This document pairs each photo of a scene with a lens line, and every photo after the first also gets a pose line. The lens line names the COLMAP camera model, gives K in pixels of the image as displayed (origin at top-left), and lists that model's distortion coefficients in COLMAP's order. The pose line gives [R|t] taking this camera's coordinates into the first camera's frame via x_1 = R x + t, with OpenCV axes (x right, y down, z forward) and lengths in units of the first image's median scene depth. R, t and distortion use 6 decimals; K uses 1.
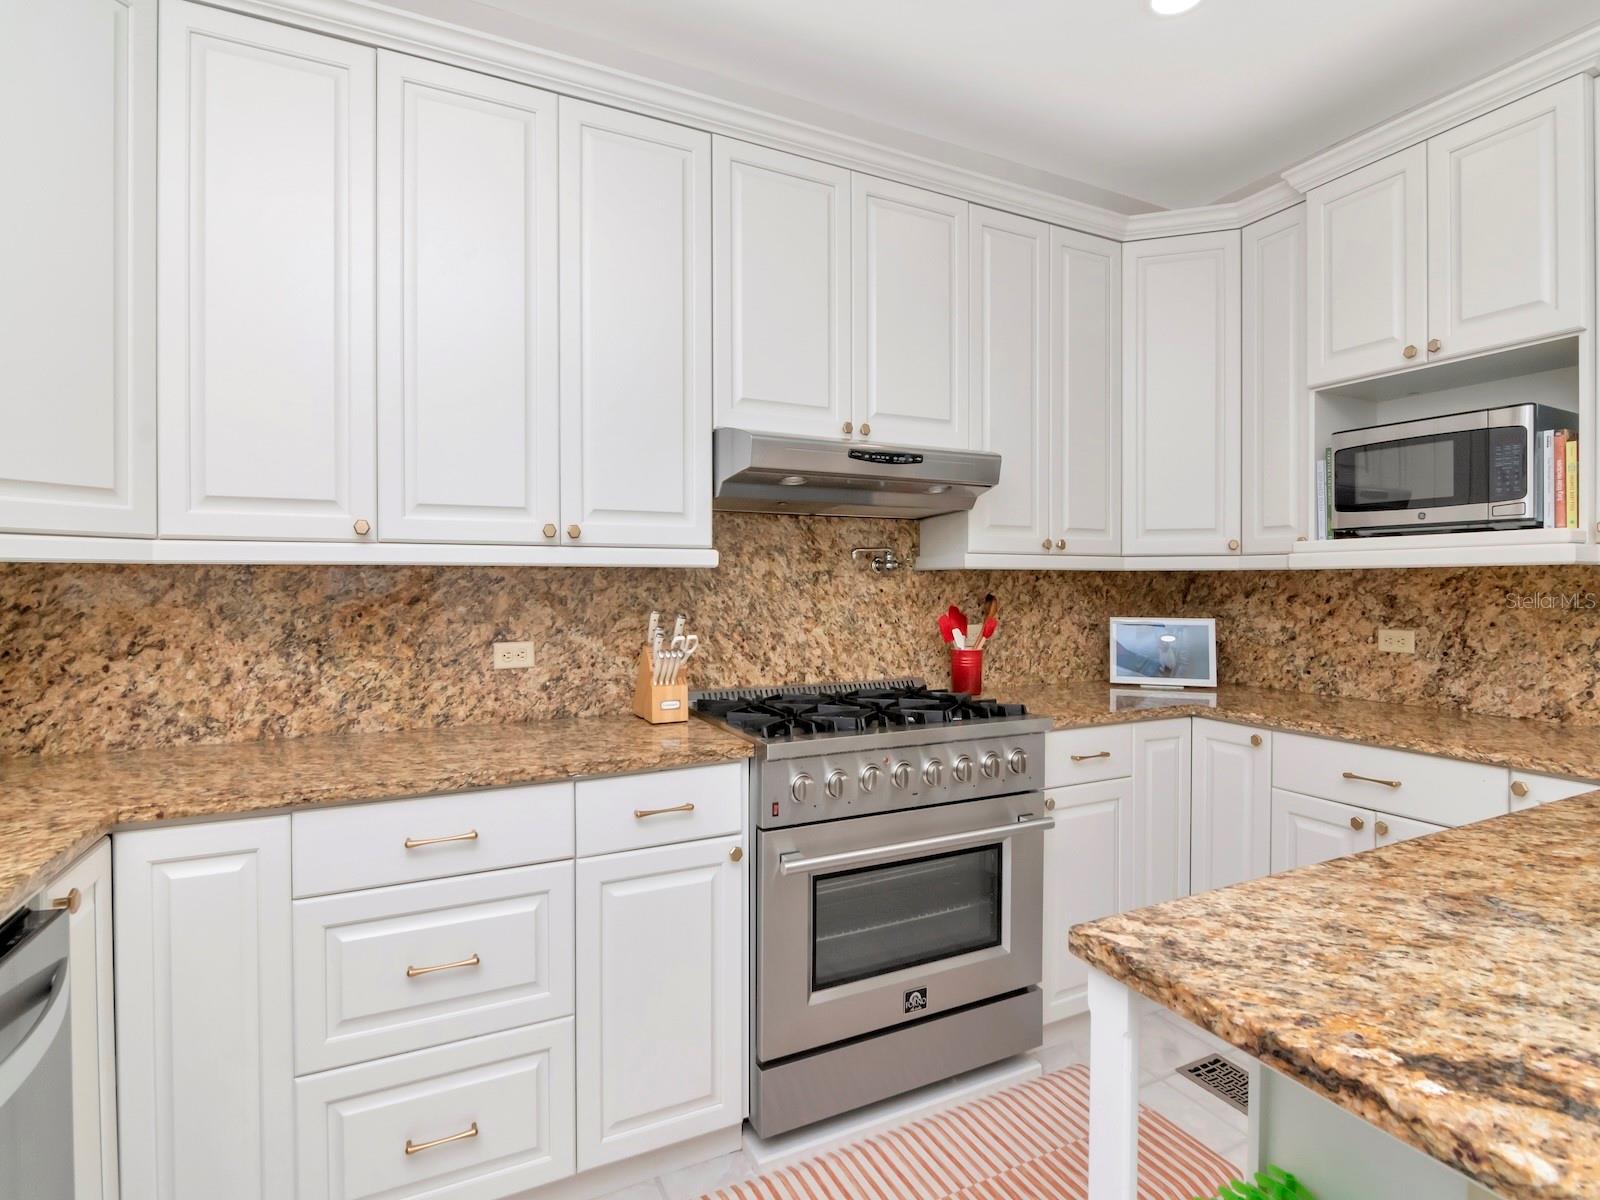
lens RADIAL K [[792.2, 0, 807.6], [0, 792.2, 591.6], [0, 0, 1]] dist [-0.000492, -0.010796]
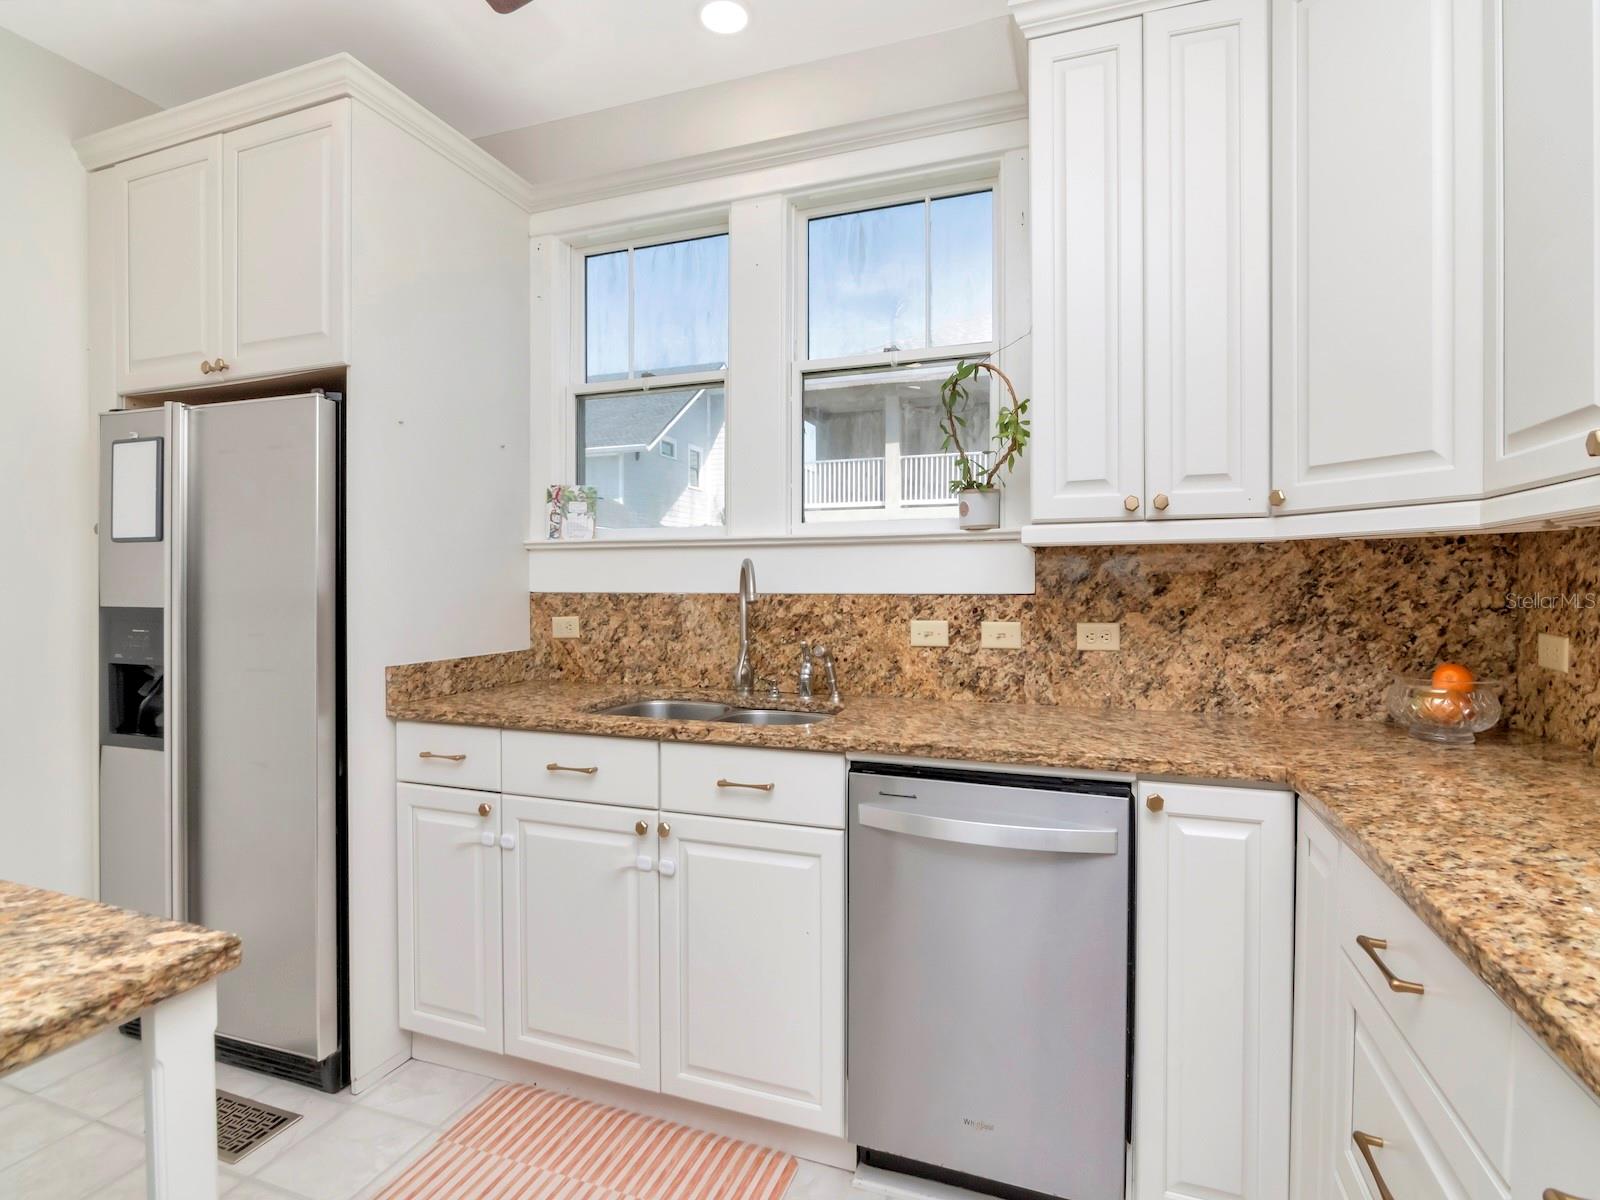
lens RADIAL K [[780.6, 0, 806.7], [0, 780.6, 593.7], [0, 0, 1]] dist [-0.011802, -0.001612]
pose [[-0.716515, 0.008809, -0.697516, 0.174982], [-0.007572, 0.999763, 0.020404, 0.015630], [0.697531, 0.019901, -0.716279, 0.744685]]
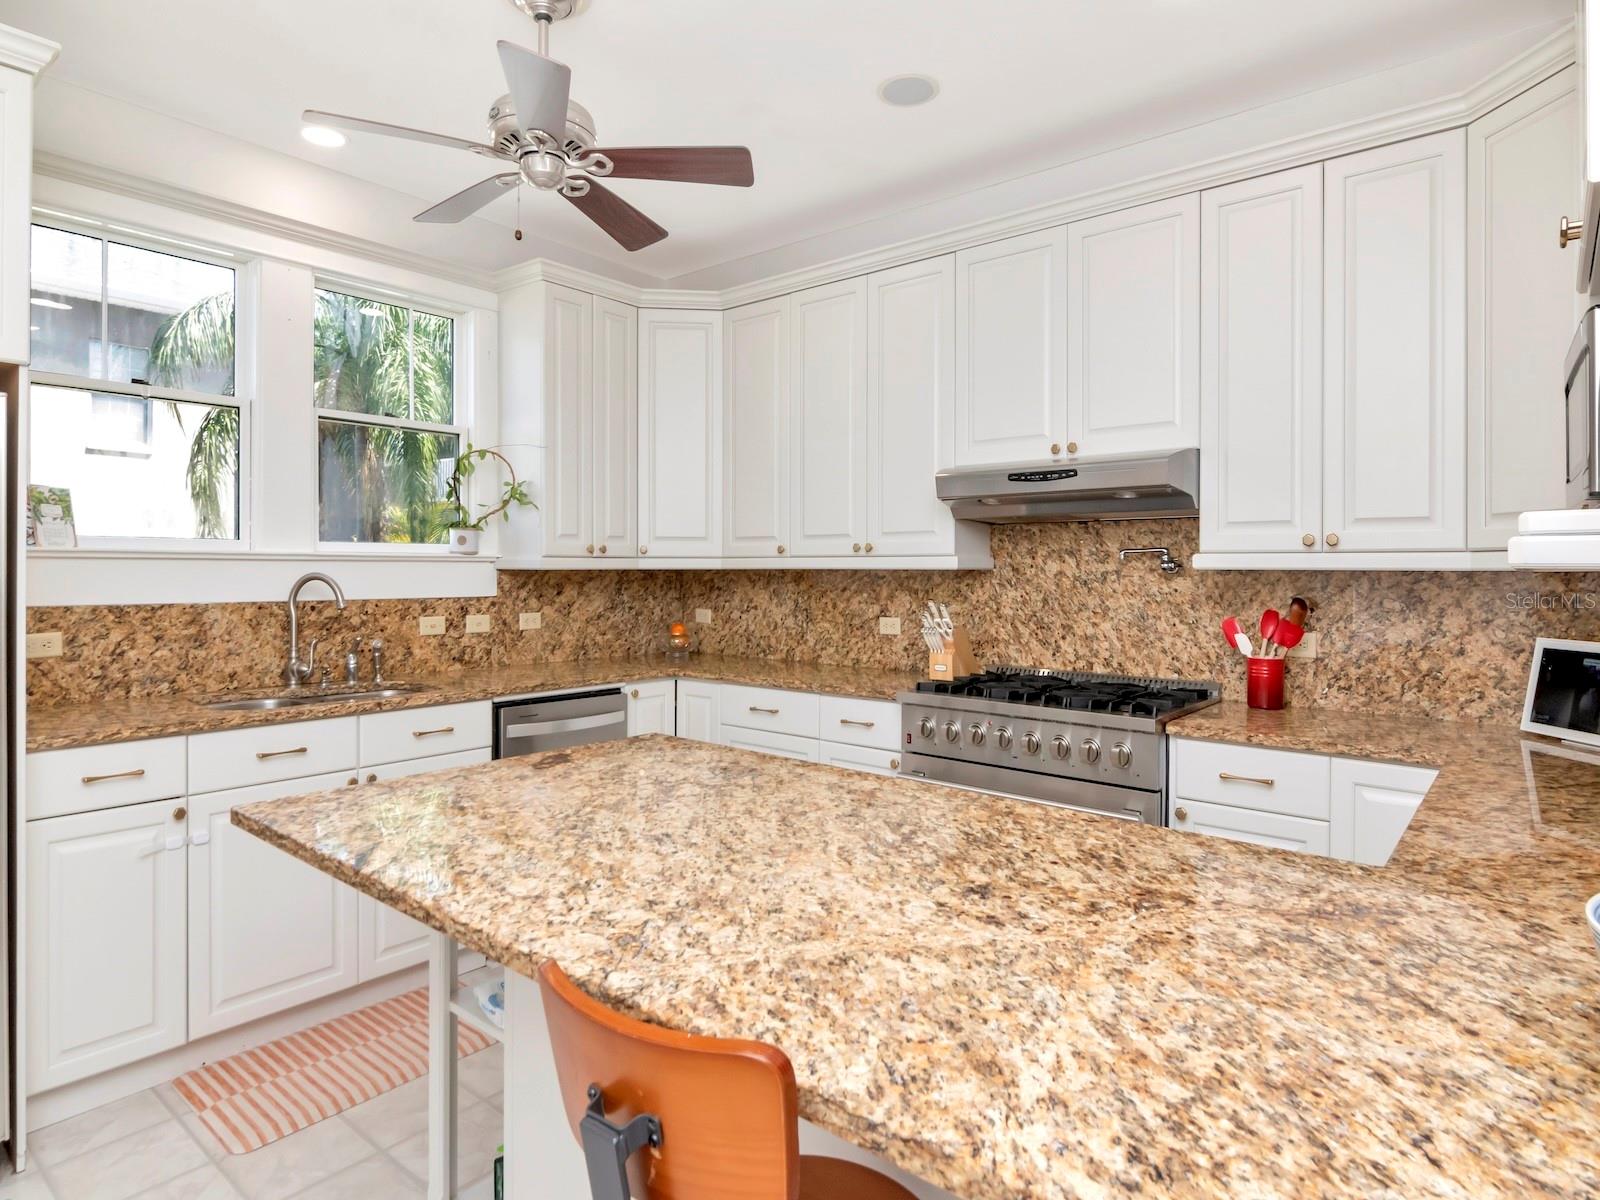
lens RADIAL K [[908.2, 0, 808.5], [0, 908.2, 573.3], [0, 0, 1]] dist [-0.000779, -0.009452]
pose [[0.410555, 0.005557, -0.911819, 1.094704], [-0.015596, 0.999878, -0.000929, -0.016767], [0.911702, 0.014602, 0.410592, 0.119841]]
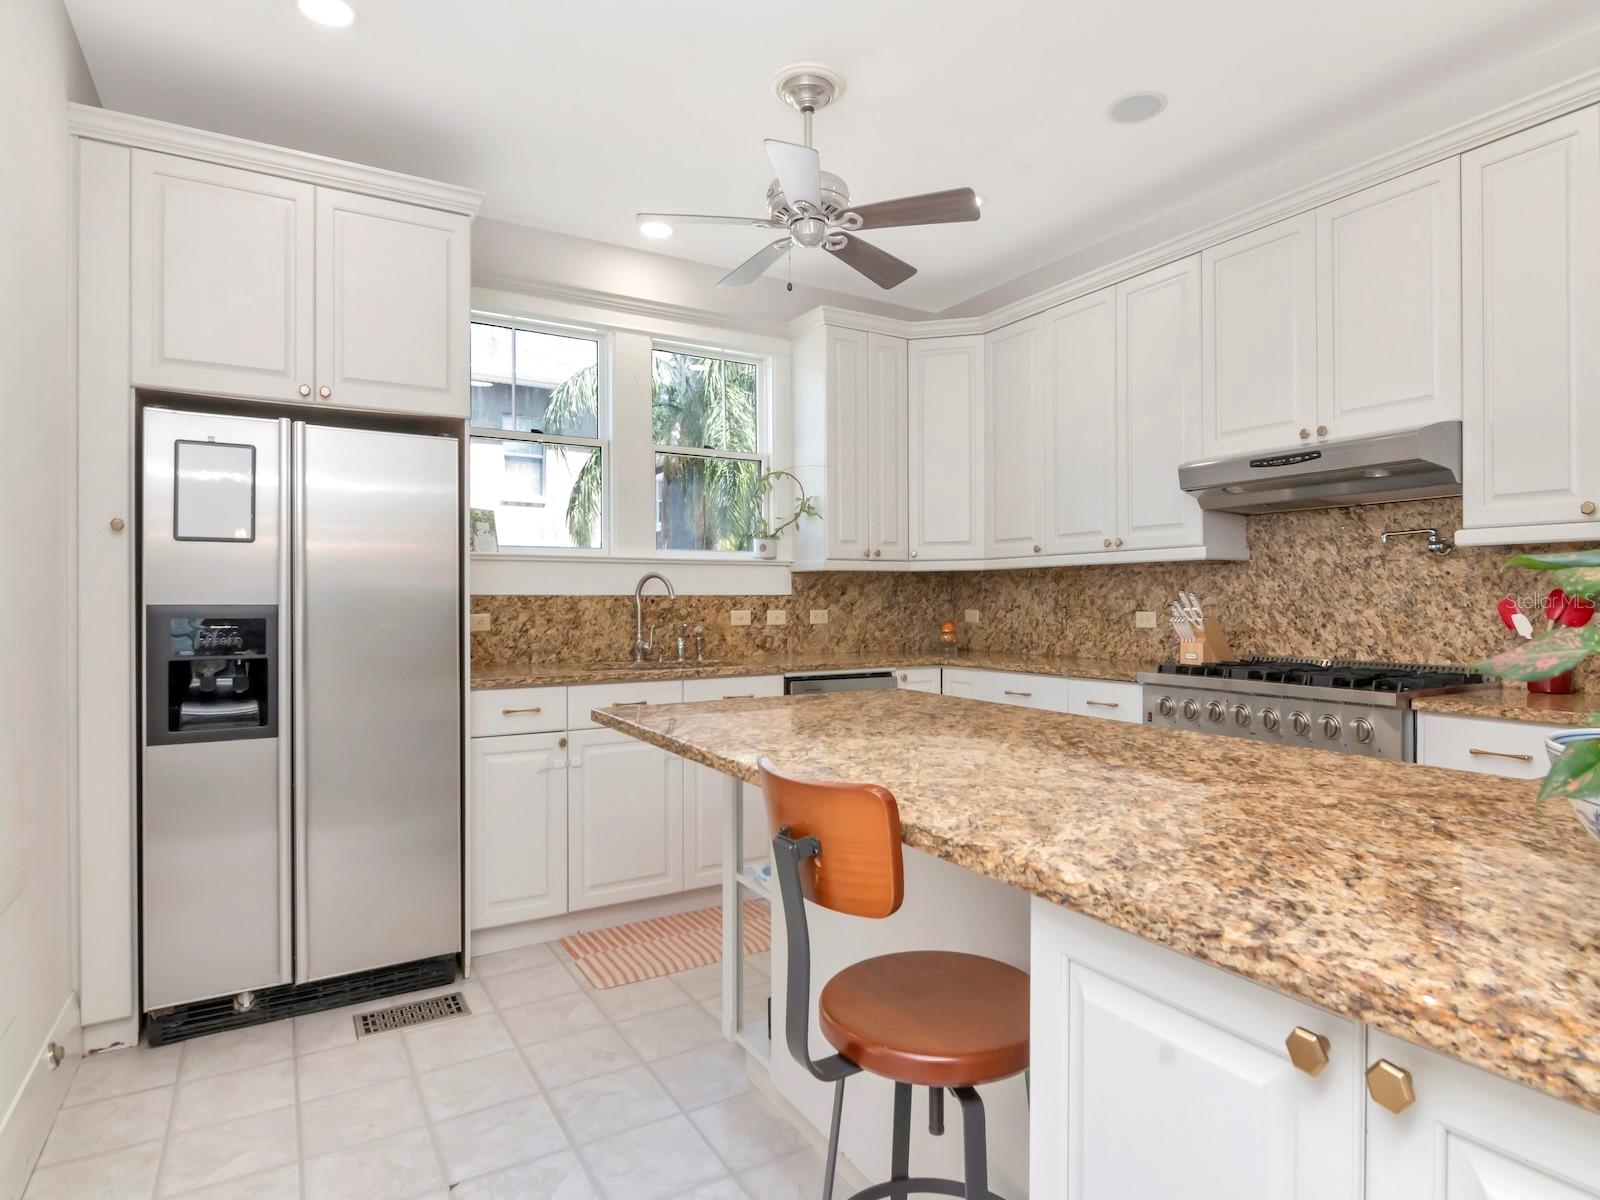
lens RADIAL K [[884.9, 0, 804.0], [0, 884.9, 606.0], [0, 0, 1]] dist [-0.000390, -0.012595]
pose [[0.078363, 0.005452, -0.996910, 1.265181], [-0.008863, 0.999949, 0.004772, 0.046756], [0.996885, 0.008461, 0.078407, 0.159066]]
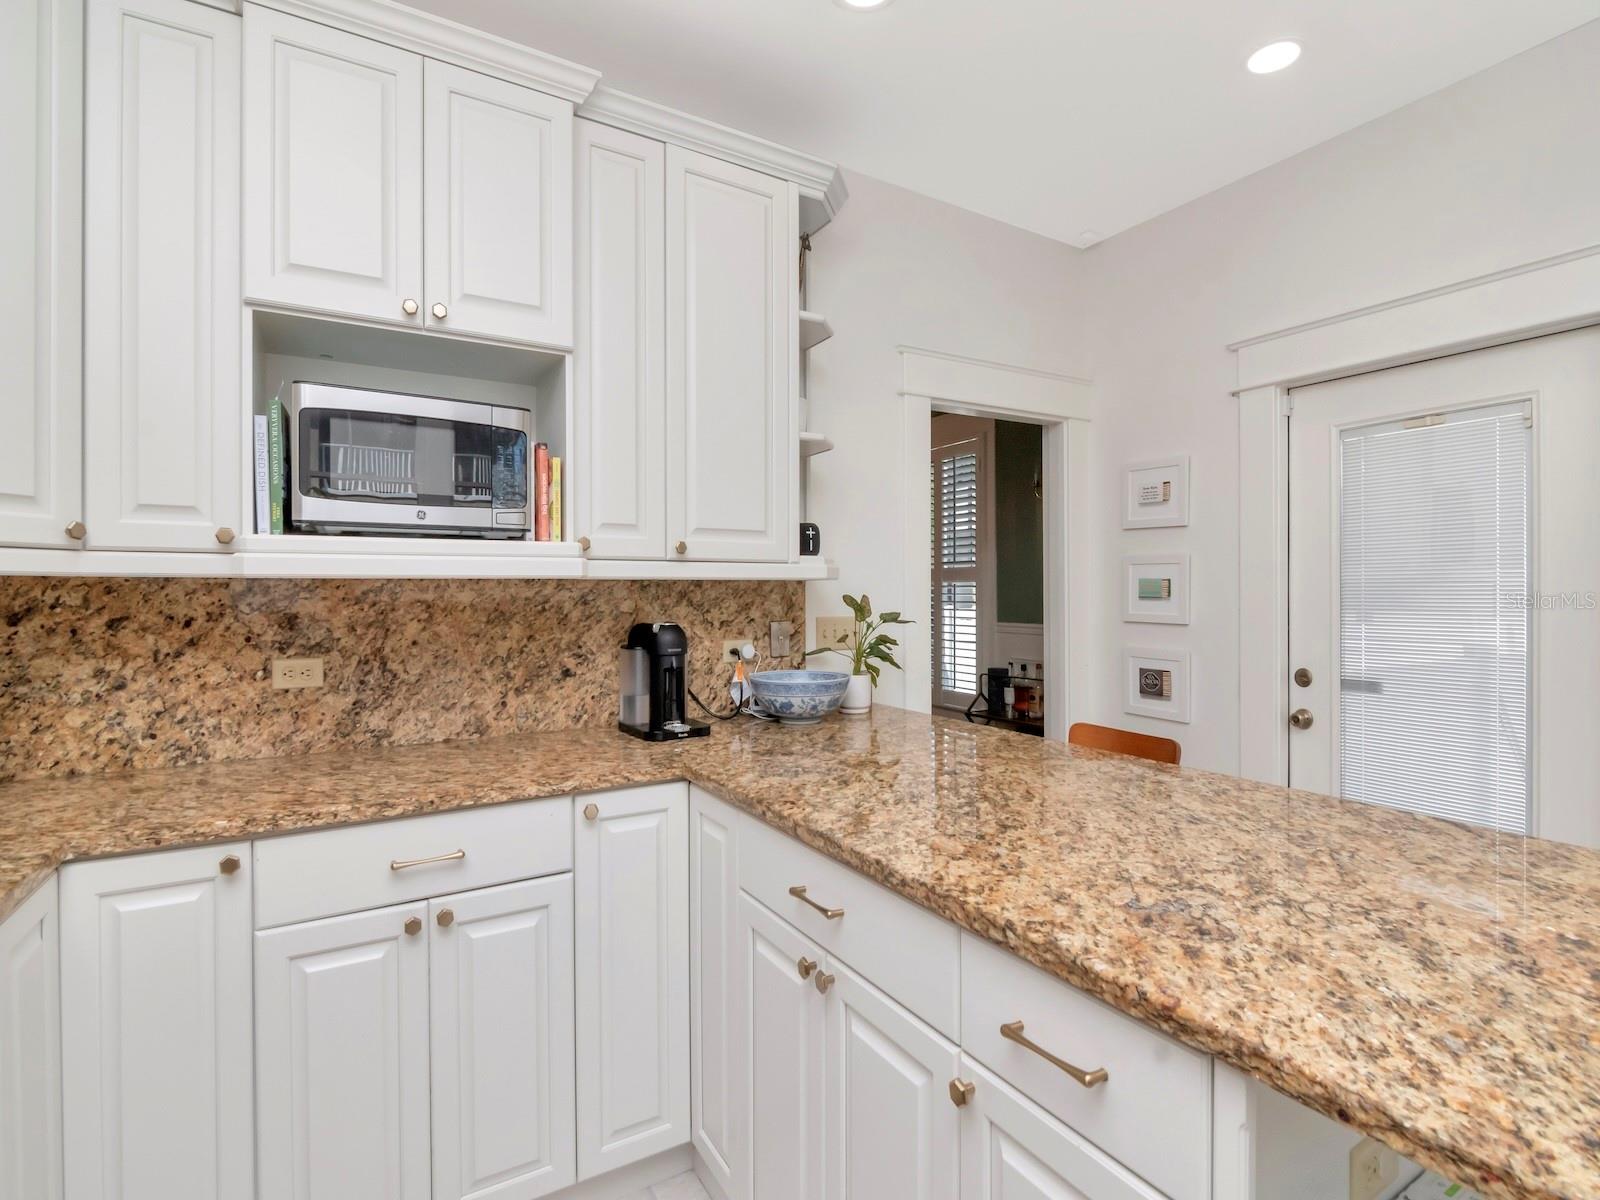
lens RADIAL K [[774.9, 0, 817.3], [0, 774.9, 601.5], [0, 0, 1]] dist [-0.011433, -0.001754]
pose [[-0.085902, -0.014586, 0.996197, -0.042290], [0.012372, 0.999800, 0.015706, -0.013154], [-0.996227, 0.013674, -0.085704, 0.608029]]
